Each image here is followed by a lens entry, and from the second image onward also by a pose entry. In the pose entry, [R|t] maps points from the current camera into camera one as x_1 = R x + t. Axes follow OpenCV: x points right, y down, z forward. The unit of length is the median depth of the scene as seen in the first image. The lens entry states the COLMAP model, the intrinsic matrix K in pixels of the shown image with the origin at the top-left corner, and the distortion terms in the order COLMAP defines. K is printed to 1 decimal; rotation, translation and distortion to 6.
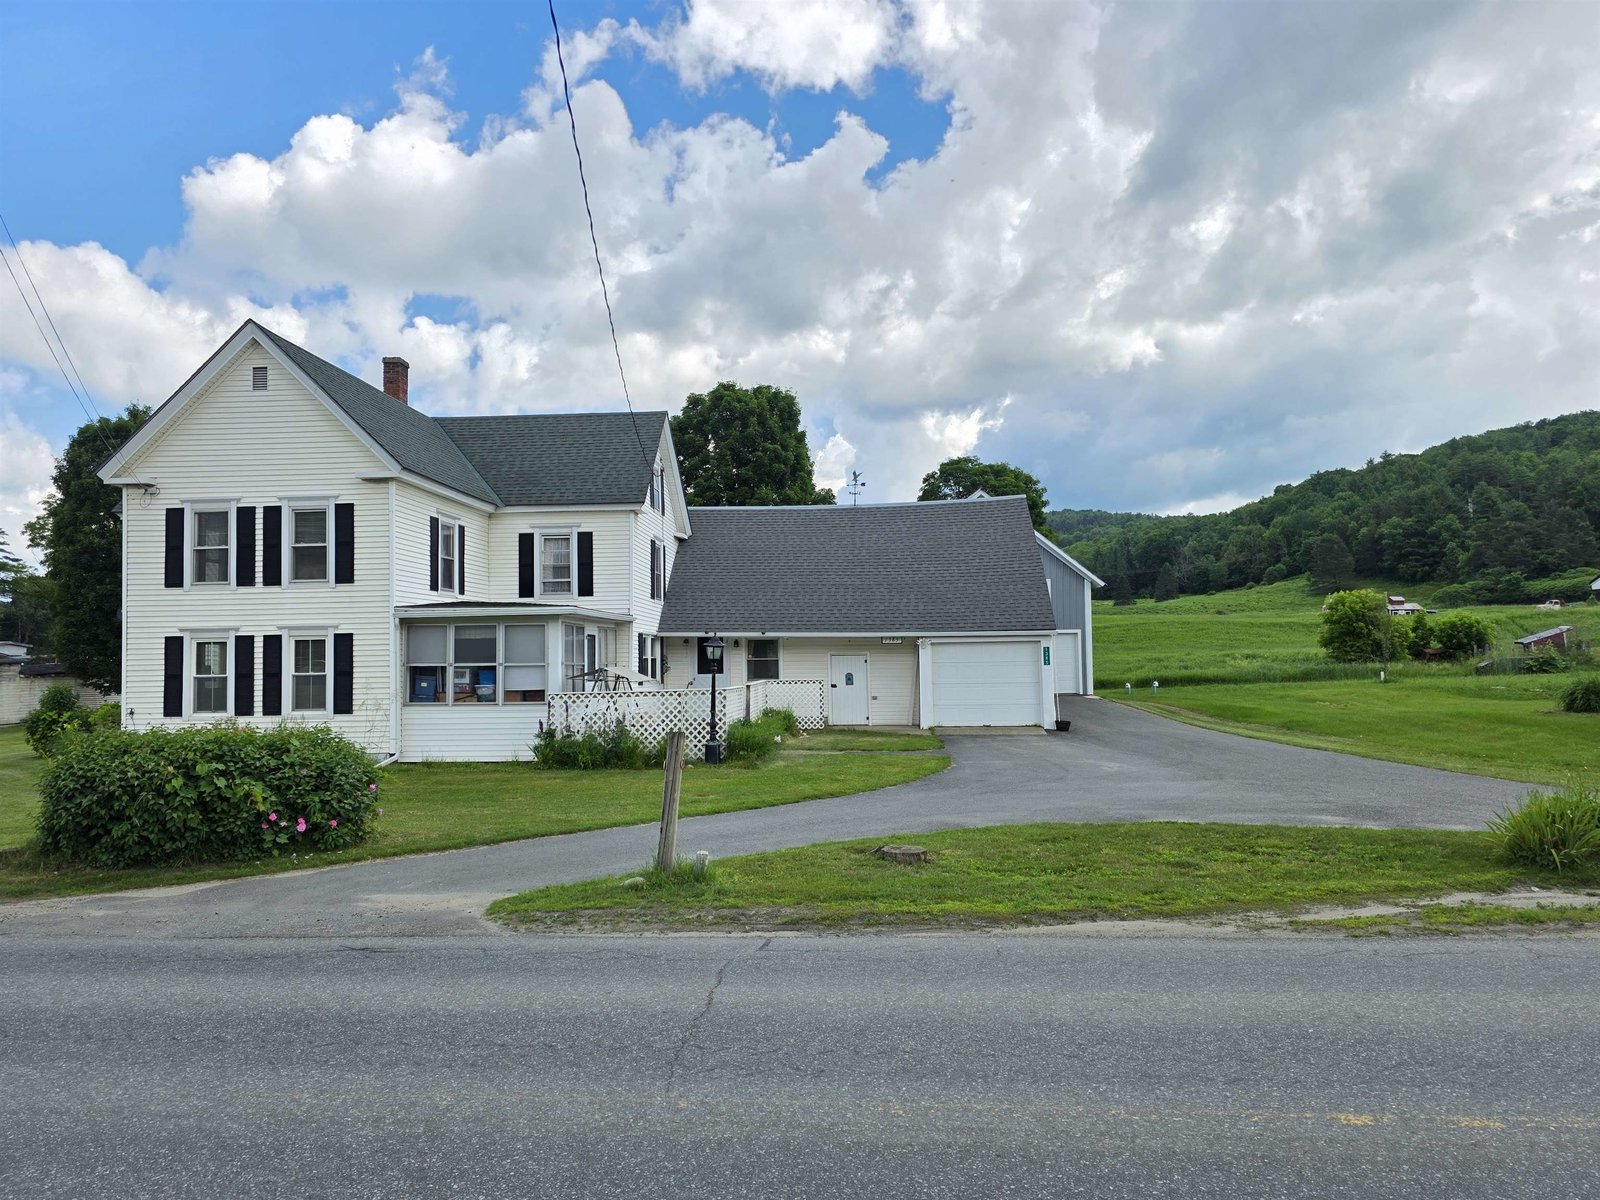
lens RADIAL K [[1077.7, 0, 798.7], [0, 1077.7, 600.8], [0, 0, 1]] dist [0.057801, -0.046675]
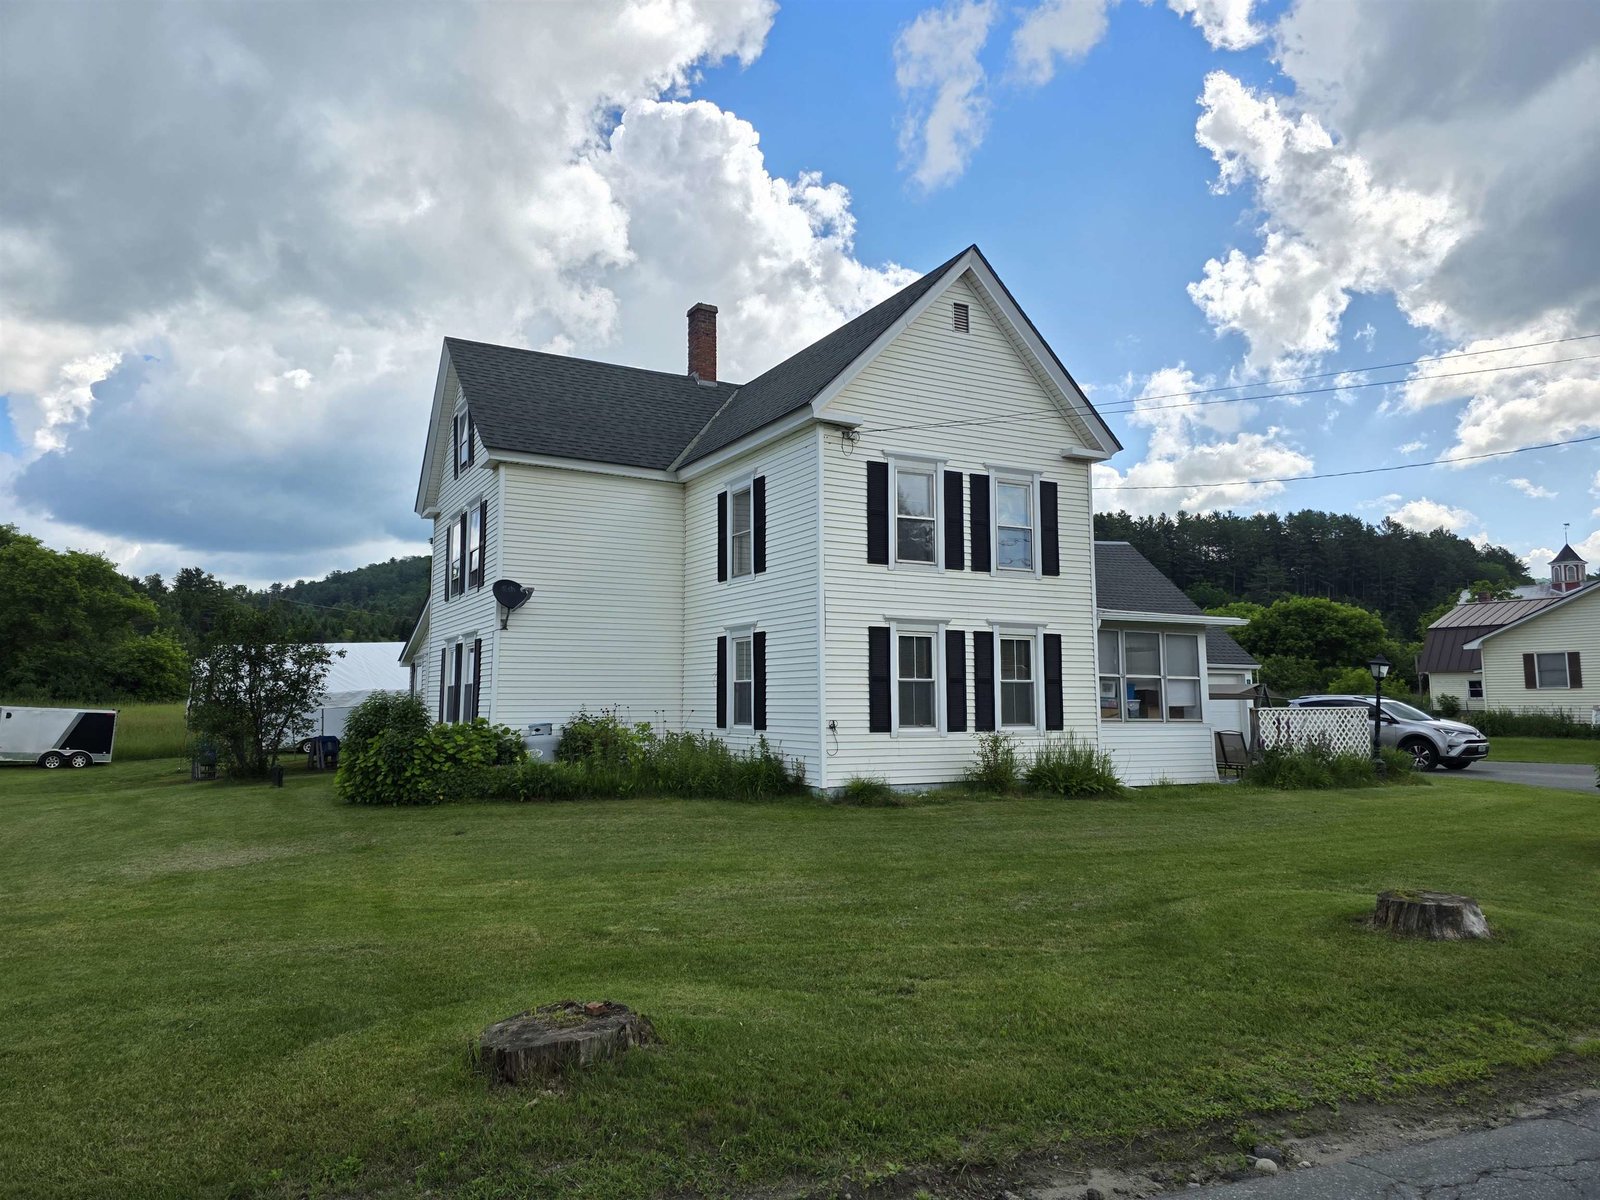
lens RADIAL K [[1077.7, 0, 806.2], [0, 1077.7, 589.5], [0, 0, 1]] dist [0.057801, -0.046675]
pose [[0.841537, 0.072035, 0.535375, -0.833897], [-0.042076, 0.996799, -0.067981, 0.048872], [-0.538558, 0.034682, 0.841875, 0.317916]]
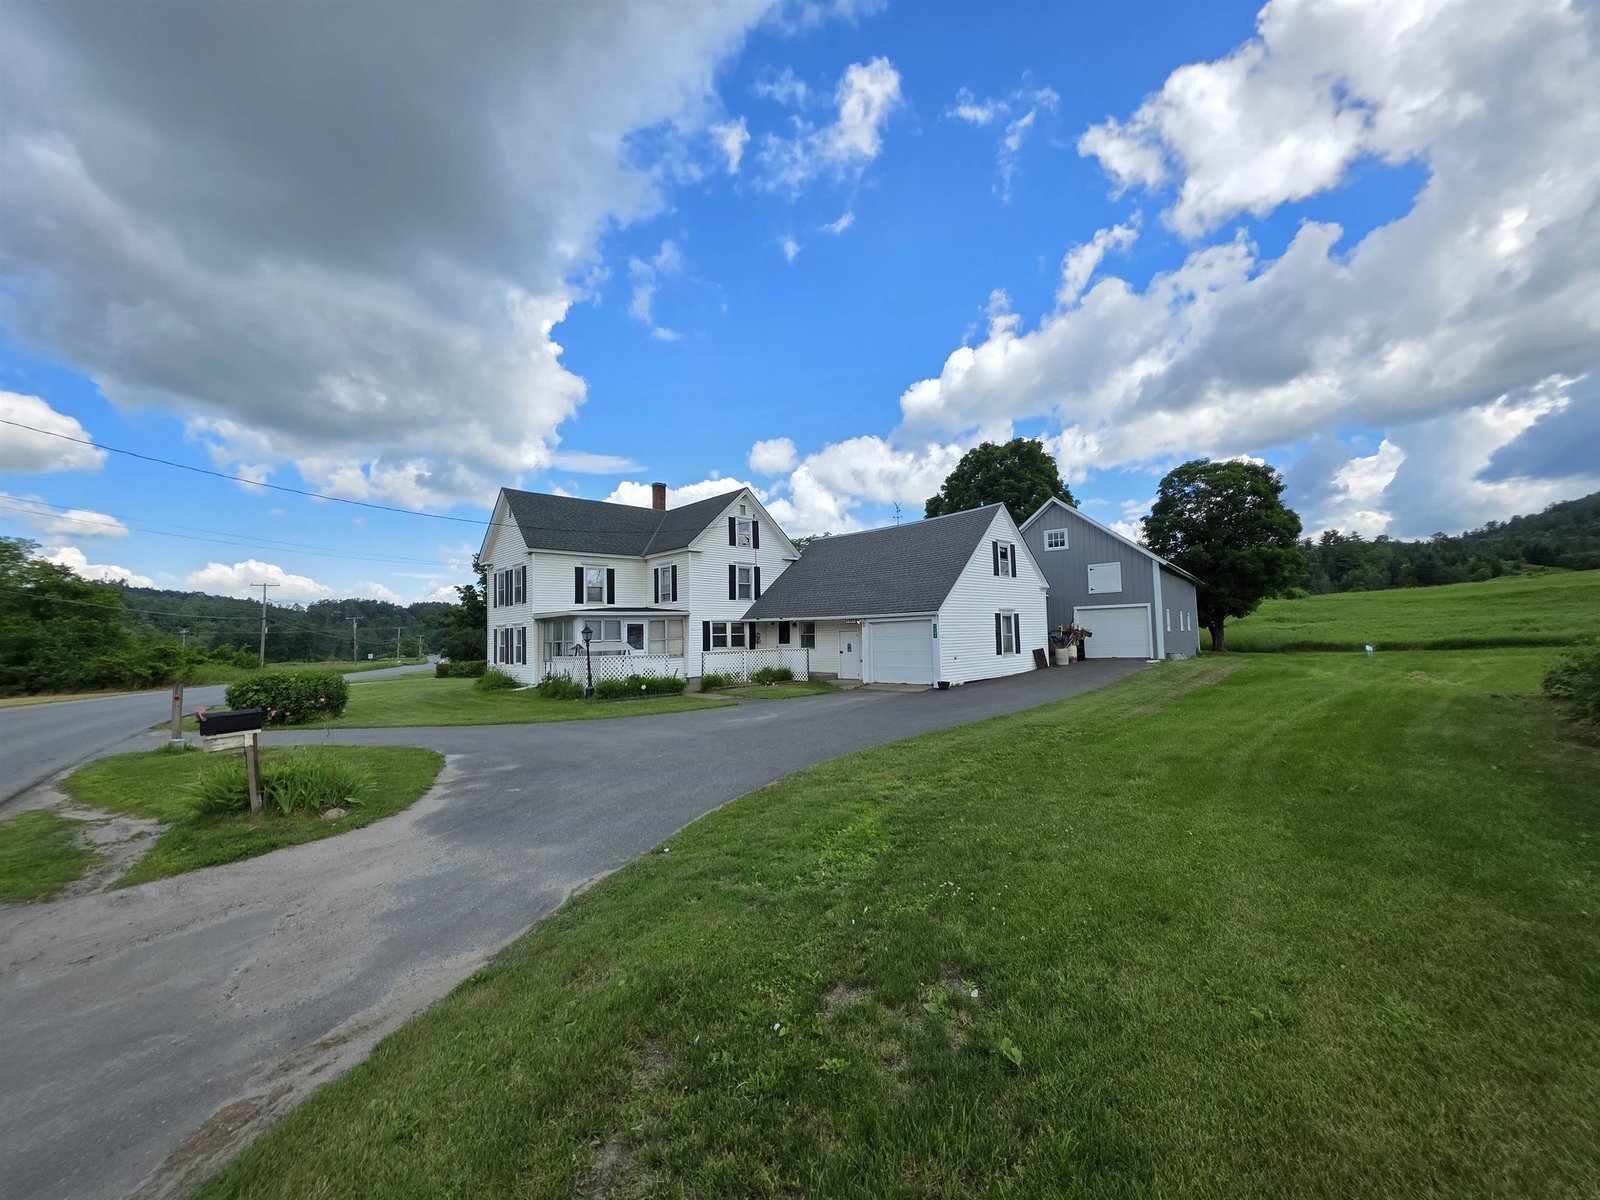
lens RADIAL K [[612.0, 0, 790.6], [0, 612.0, 563.6], [0, 0, 1]] dist [0.005689, -0.001390]
pose [[0.736594, -0.085526, -0.670906, 0.642495], [0.052852, 0.996218, -0.068970, 0.013585], [0.674267, 0.015344, 0.738328, 0.370603]]
